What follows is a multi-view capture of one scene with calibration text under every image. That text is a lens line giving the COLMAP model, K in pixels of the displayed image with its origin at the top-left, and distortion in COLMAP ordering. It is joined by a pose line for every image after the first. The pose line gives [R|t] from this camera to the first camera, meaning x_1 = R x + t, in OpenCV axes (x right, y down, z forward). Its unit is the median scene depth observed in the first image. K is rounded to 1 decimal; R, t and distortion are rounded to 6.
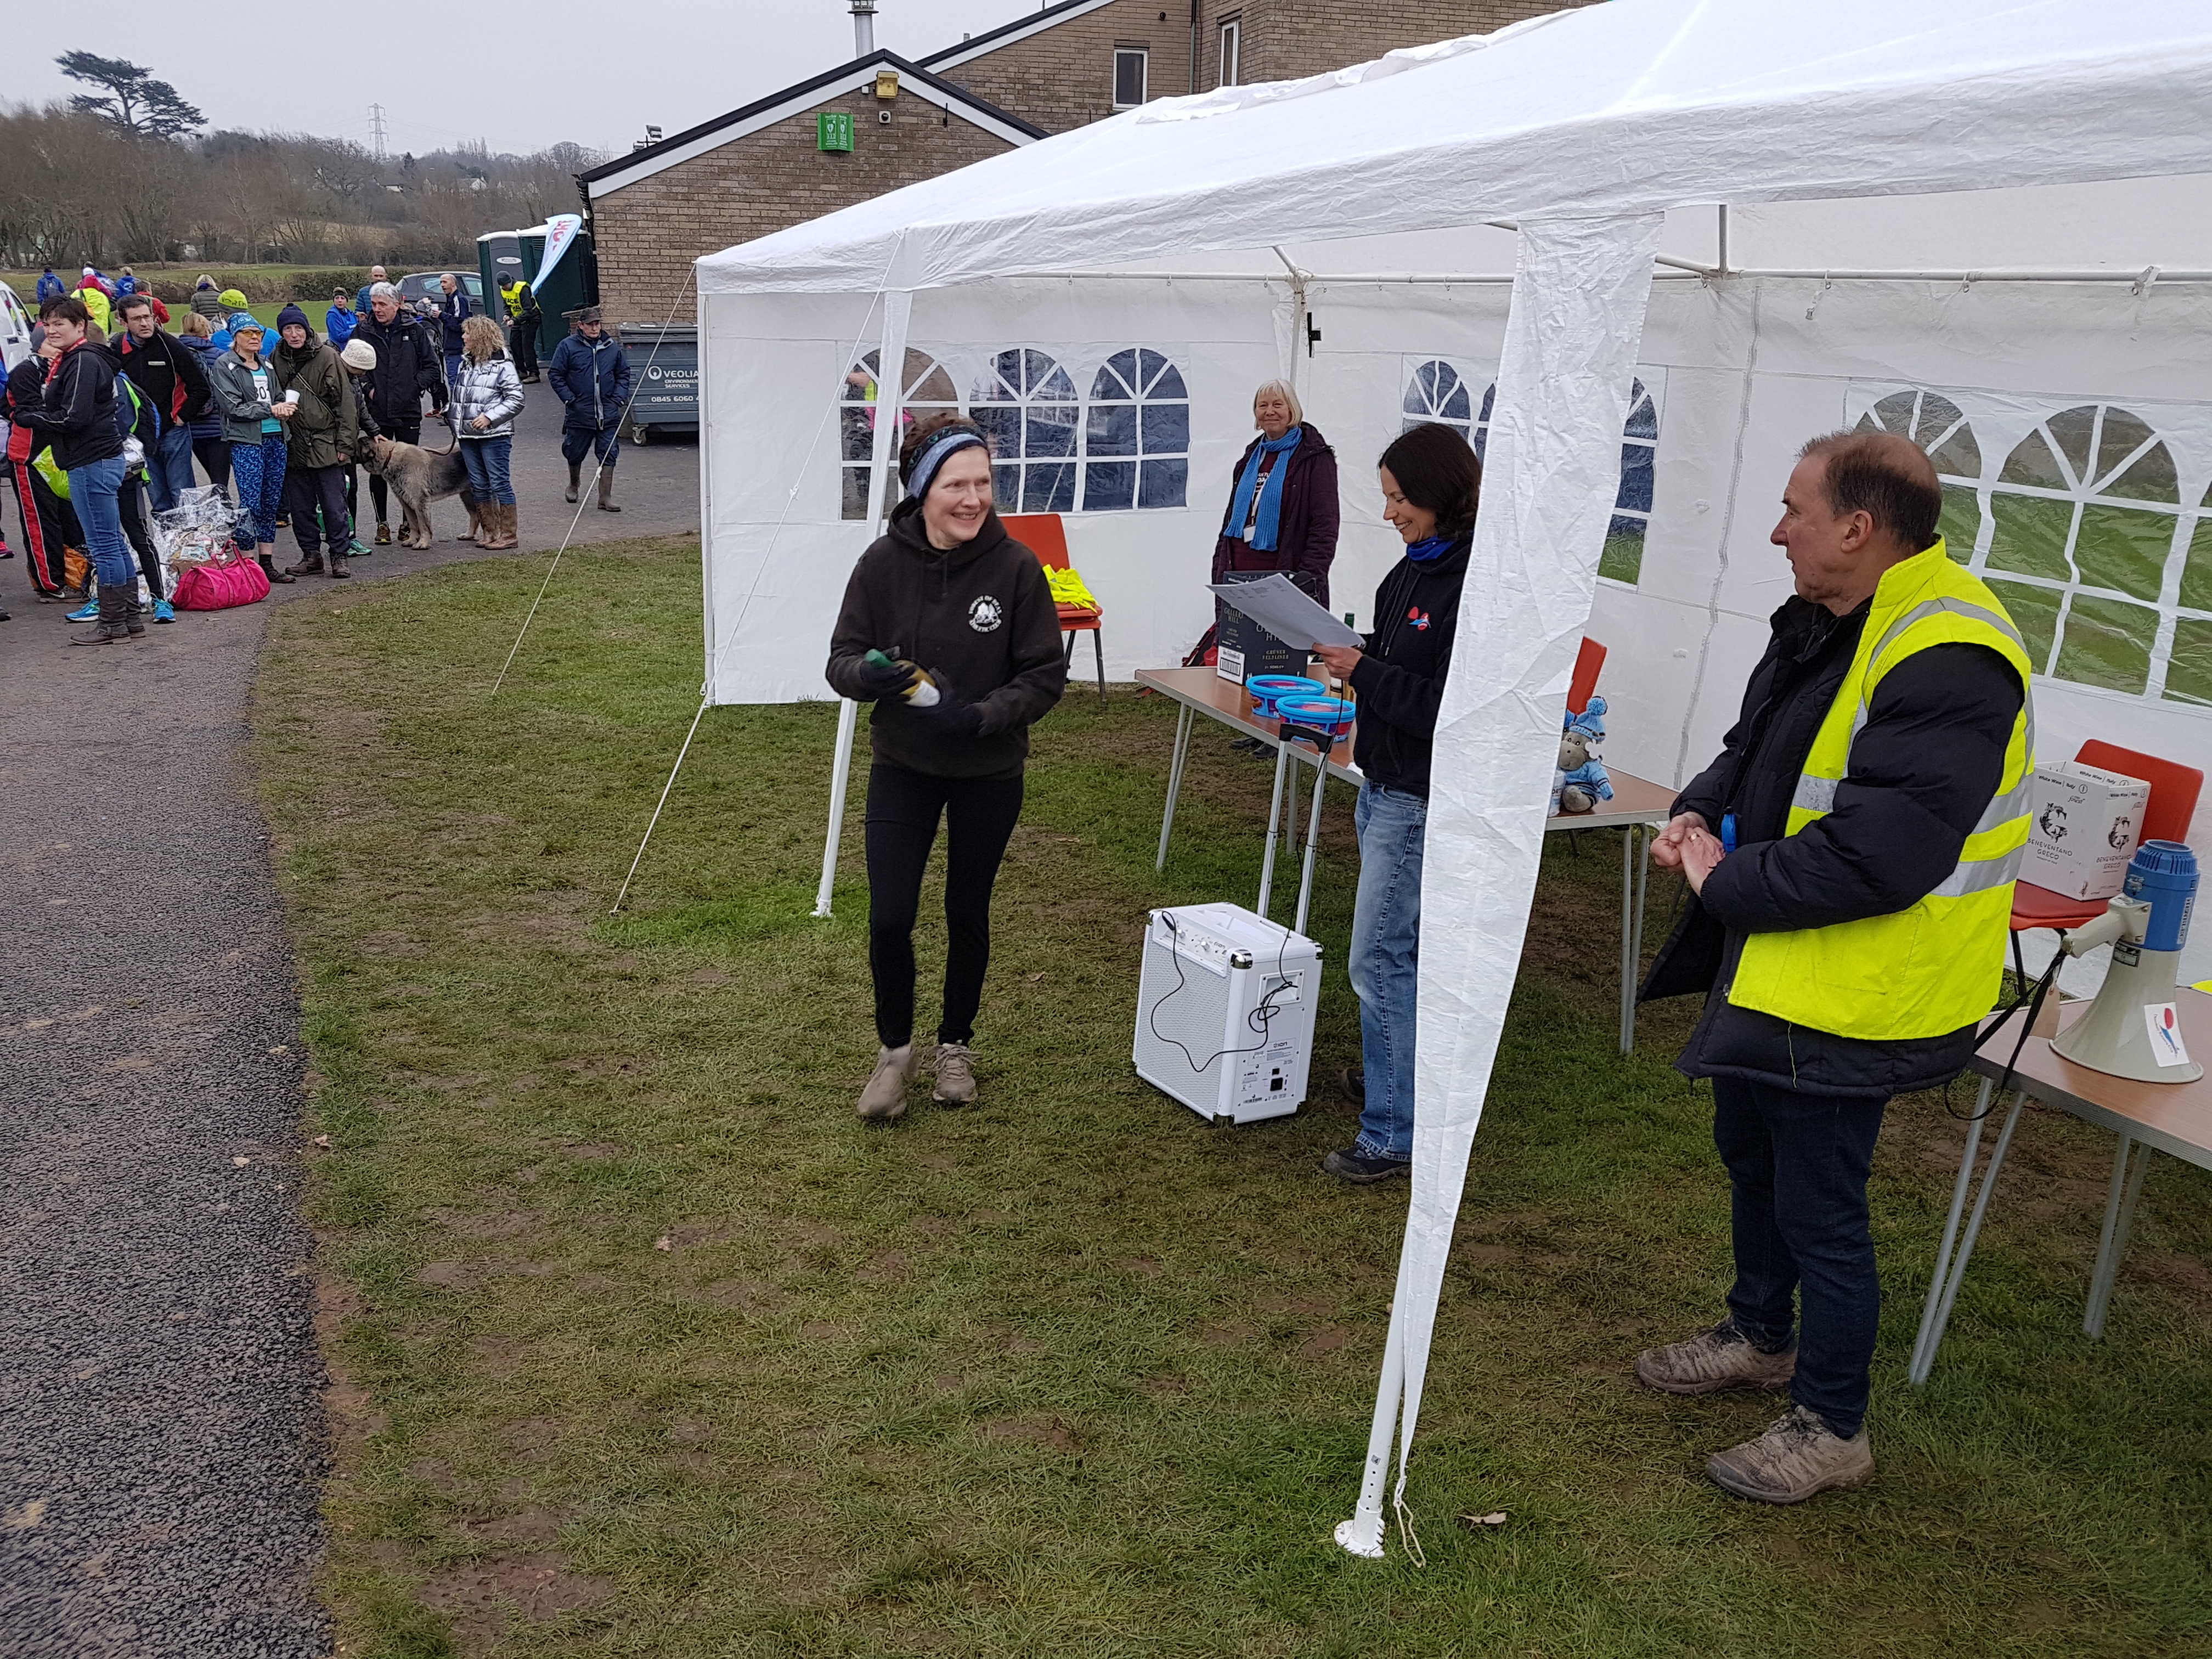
lens RADIAL K [[1694.4, 0, 1083.6], [0, 1694.4, 821.0], [0, 0, 1]] dist [0.003096, -0.024746]
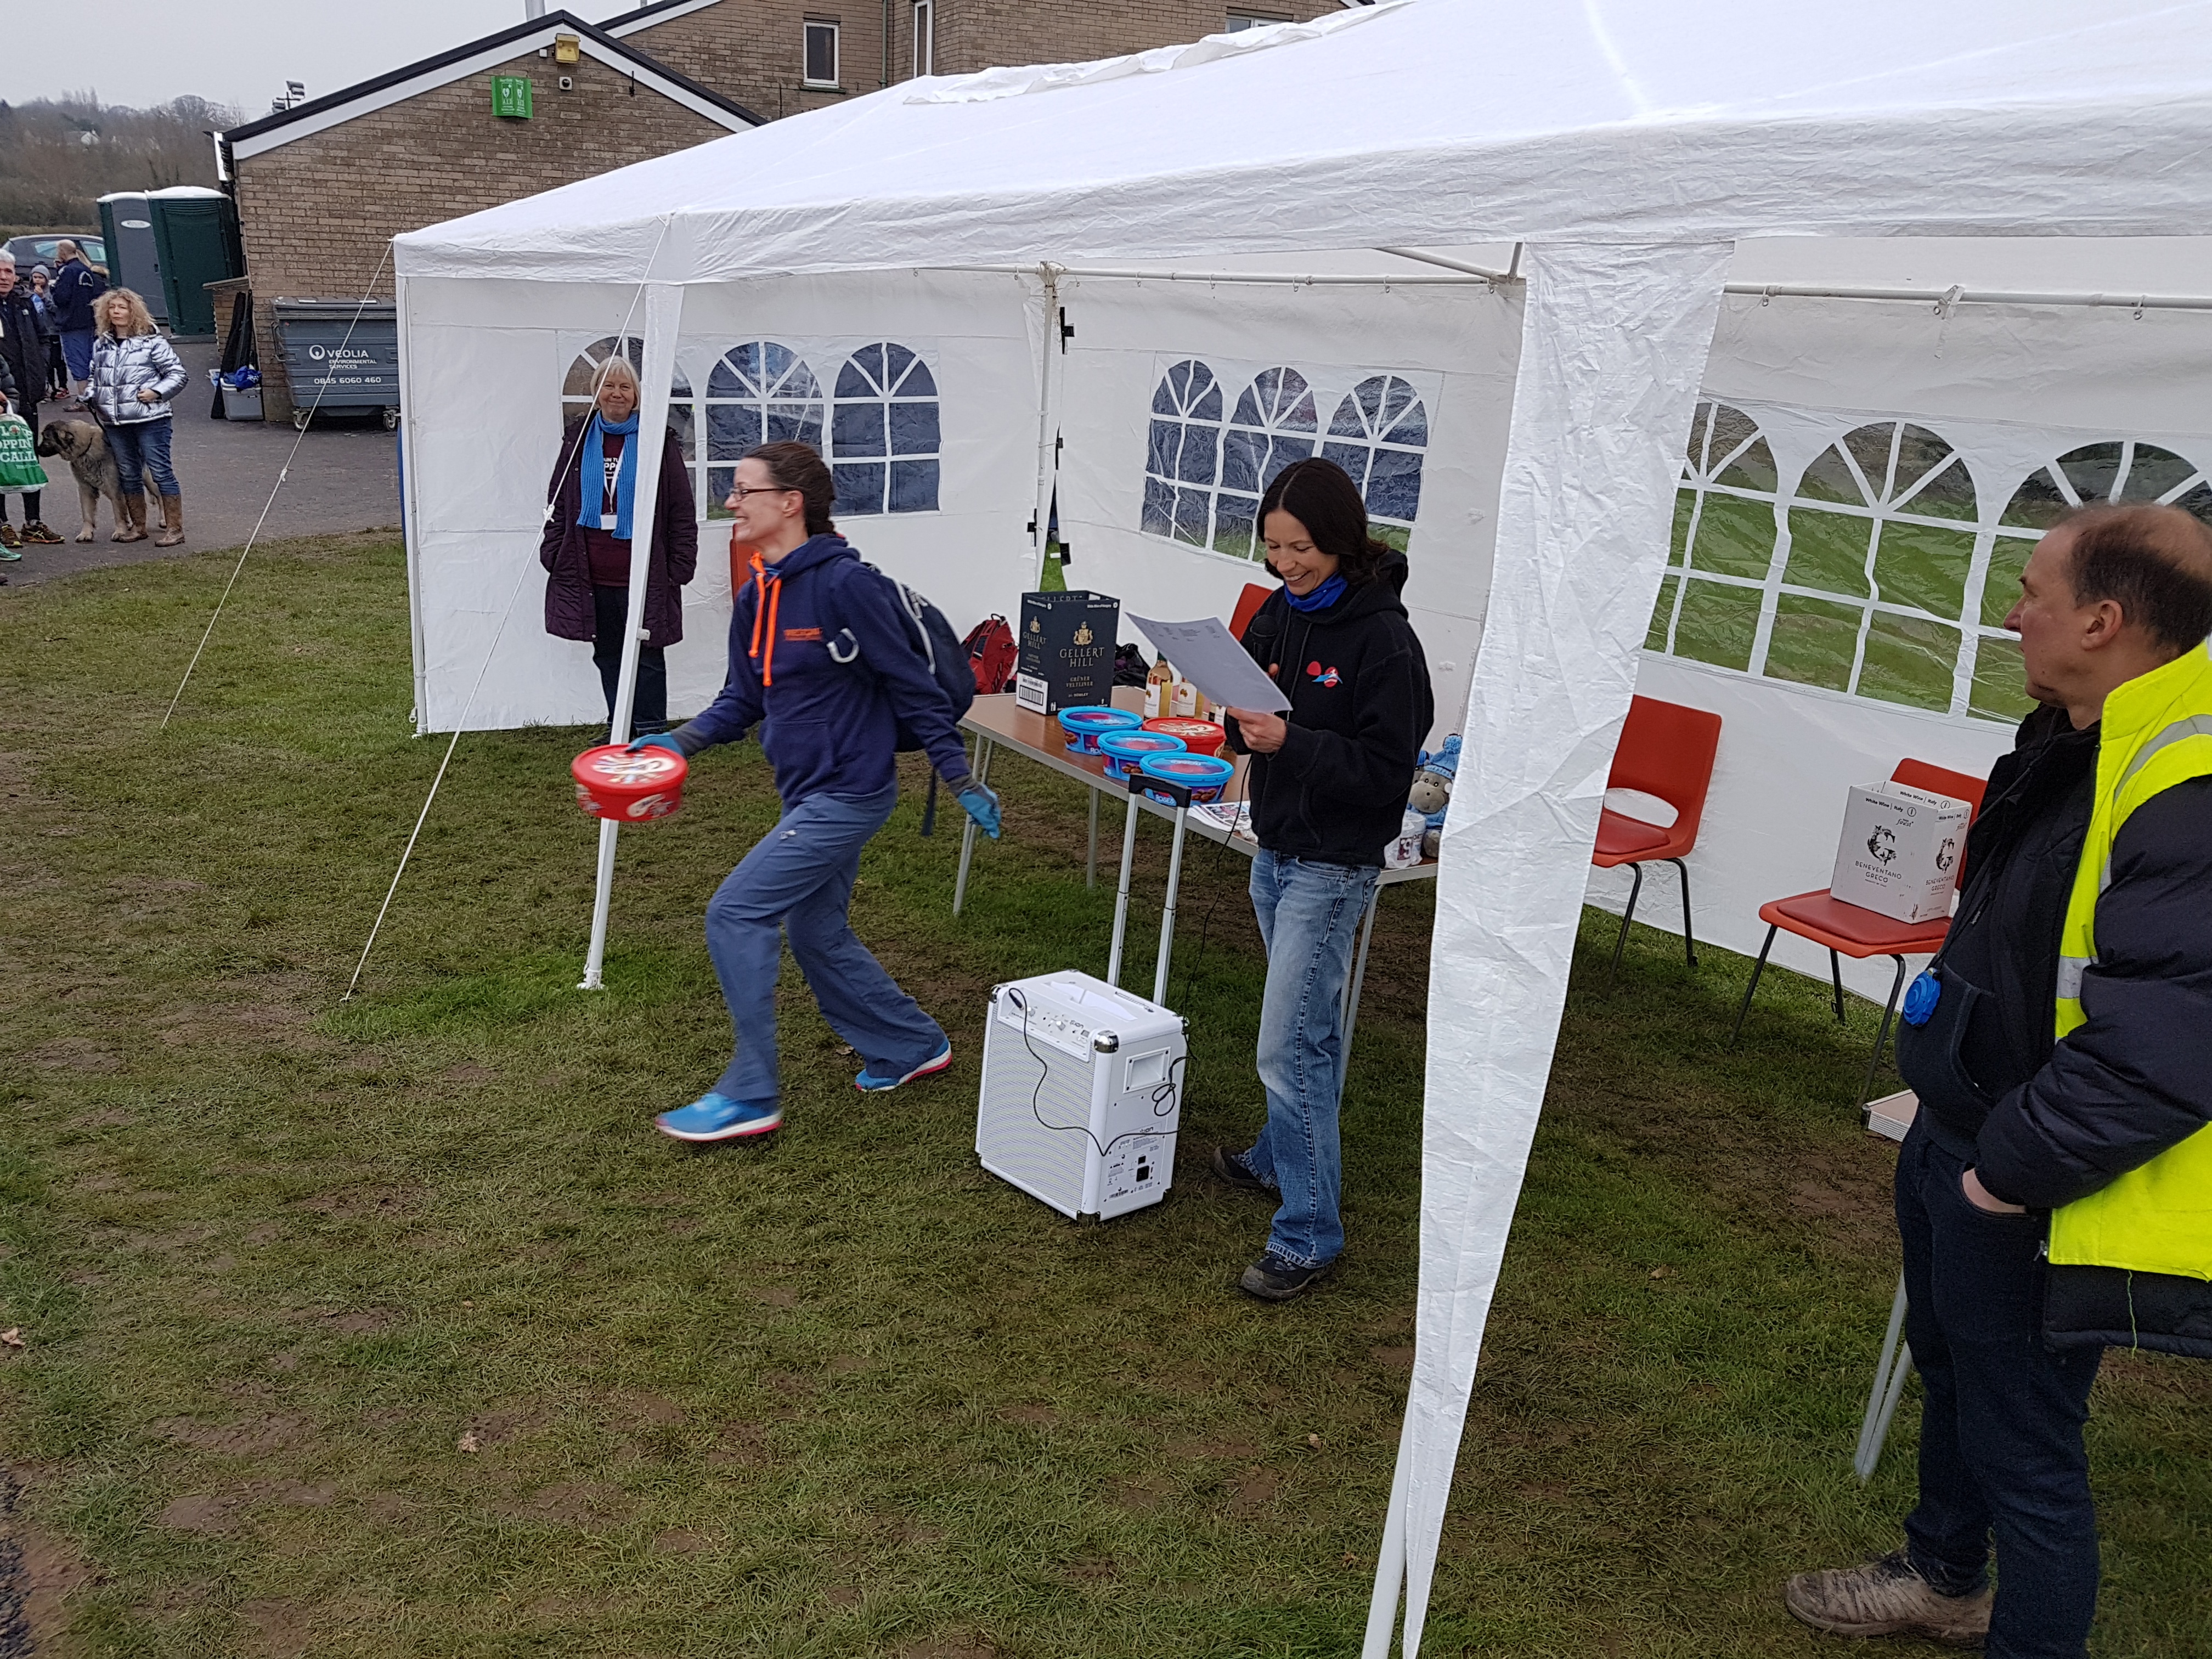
lens RADIAL K [[1707.7, 0, 1065.7], [0, 1707.7, 816.4], [0, 0, 1]] dist [-0.001987, -0.011179]
pose [[0.985703, -0.031785, 0.165467, -0.063313], [0.030787, 0.999489, 0.008597, -0.039470], [-0.165656, -0.003380, 0.986178, 0.092757]]
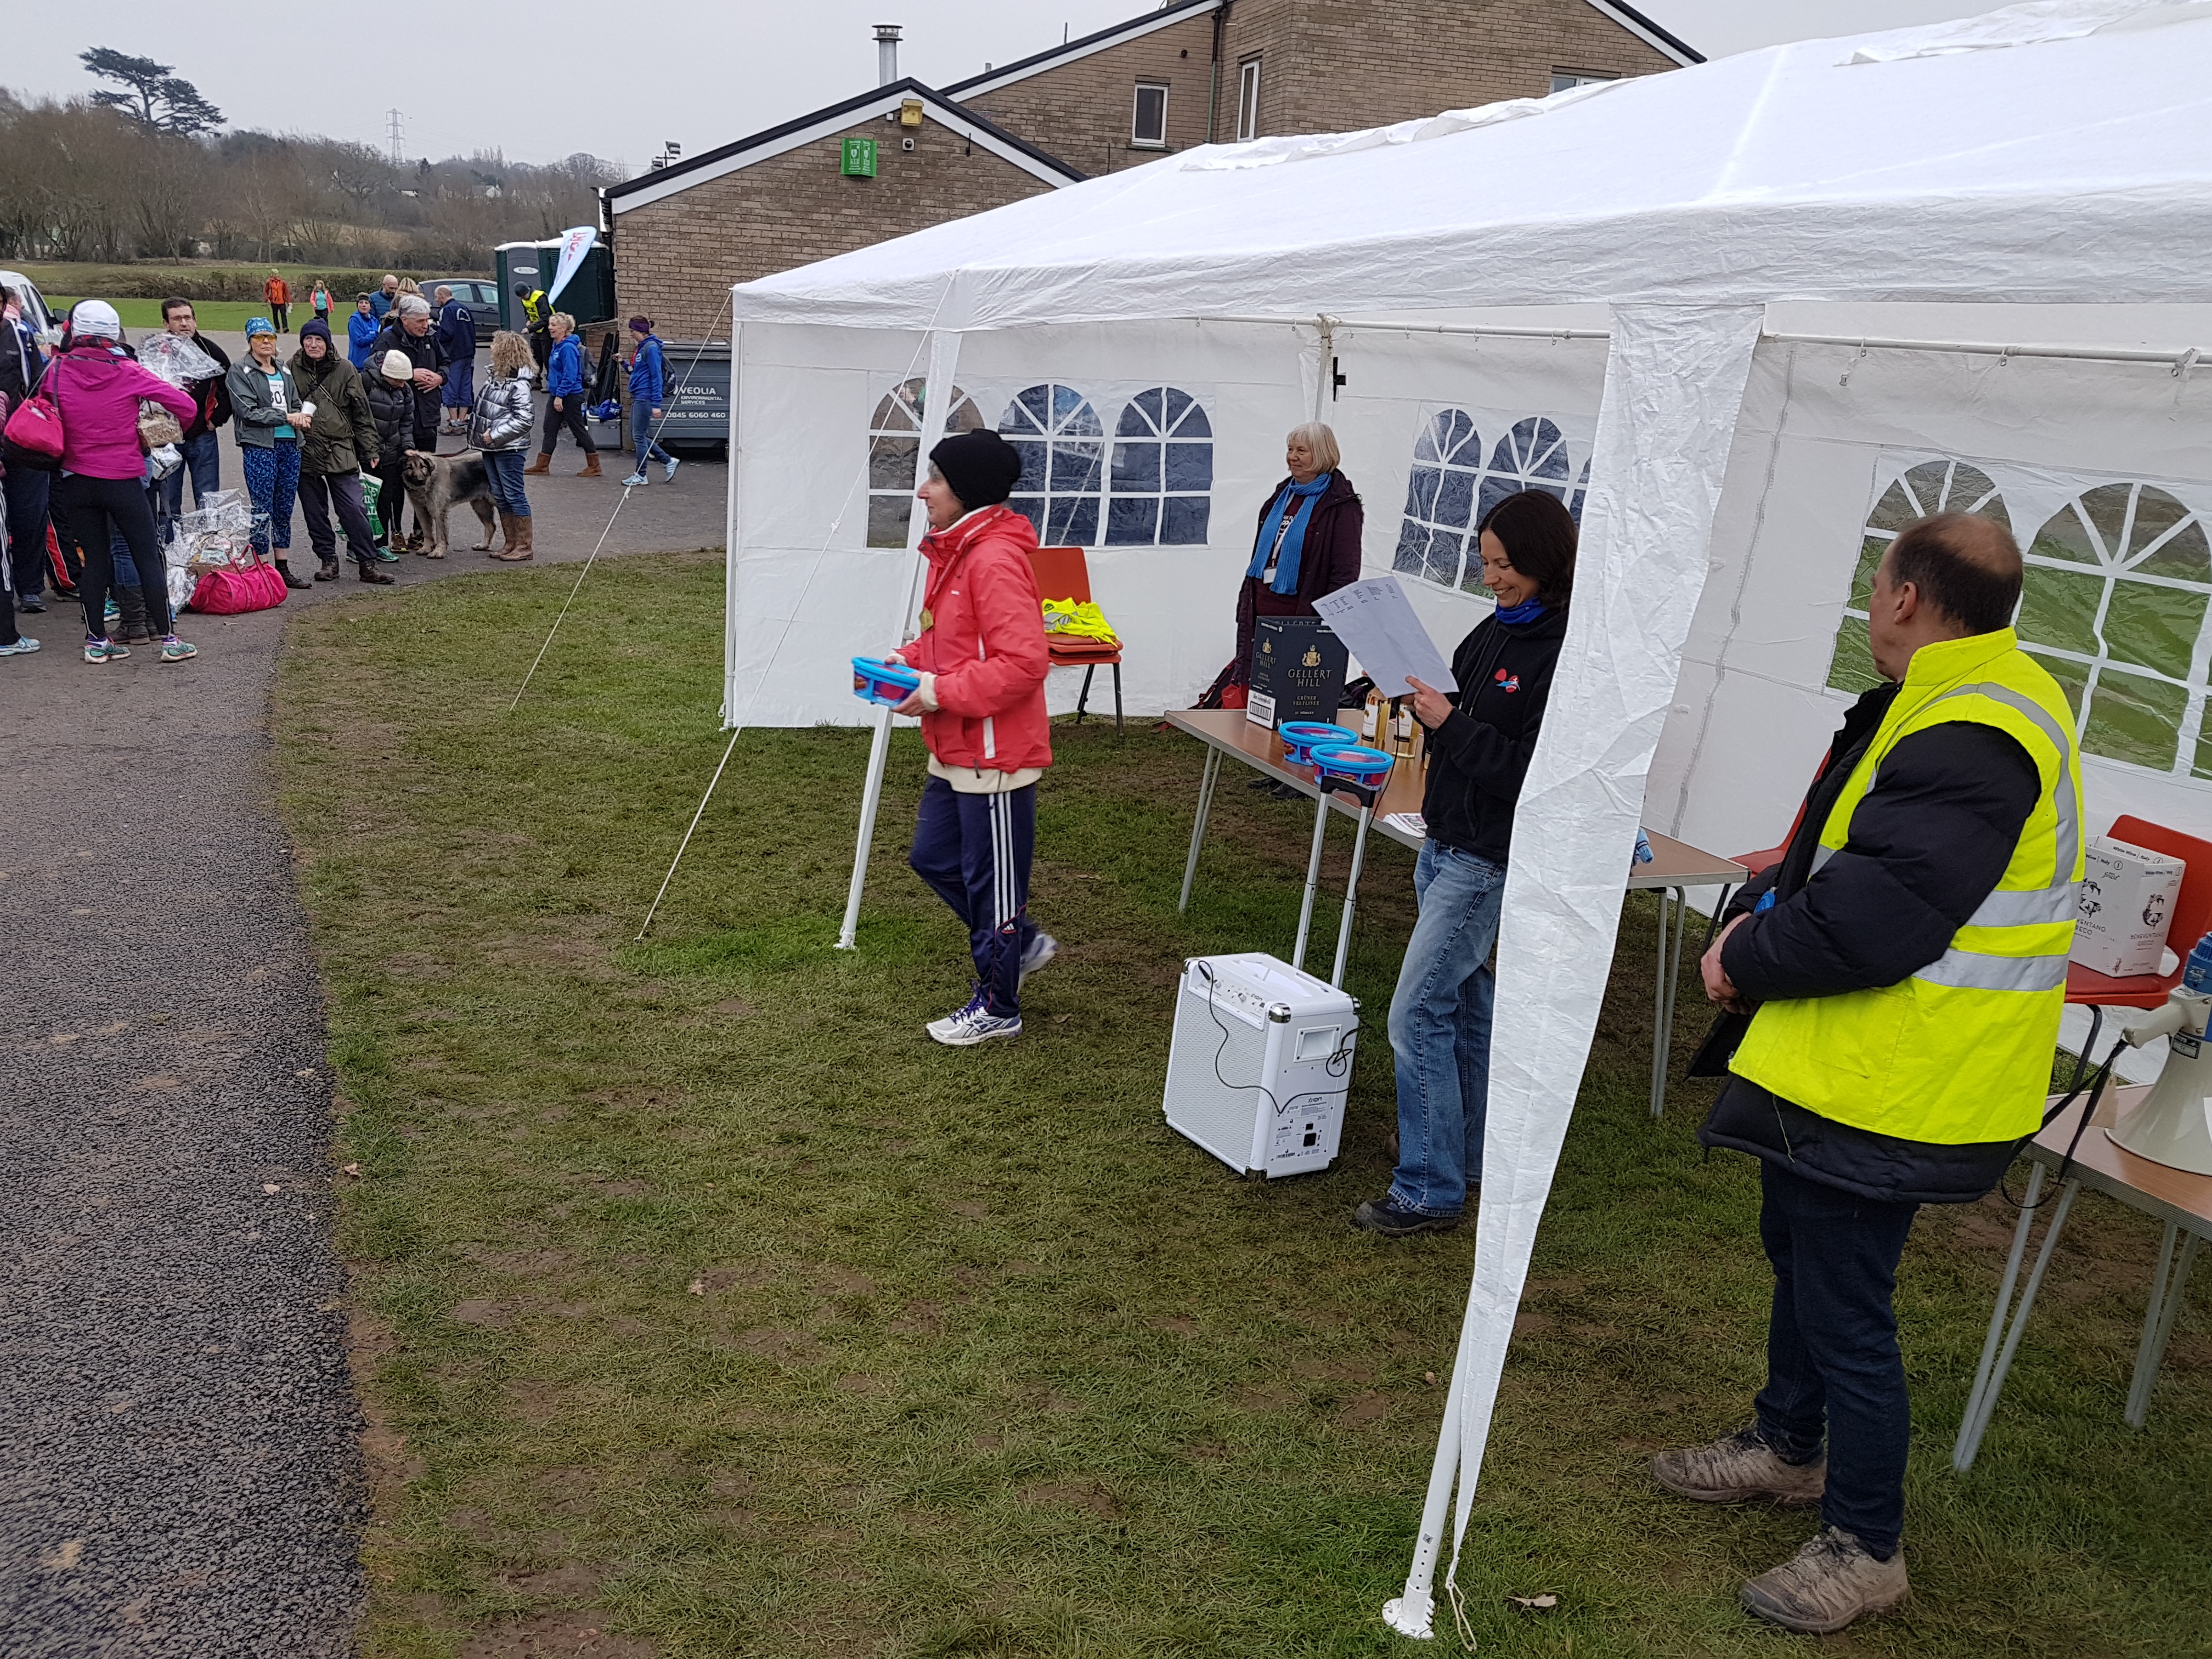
lens RADIAL K [[1699.7, 0, 1079.0], [0, 1699.7, 790.8], [0, 0, 1]] dist [-0.001328, -0.018647]
pose [[0.999479, 0.032187, 0.002240, -0.026323], [-0.032102, 0.999004, -0.030979, -0.011980], [-0.003235, 0.030891, 0.999518, -0.000959]]
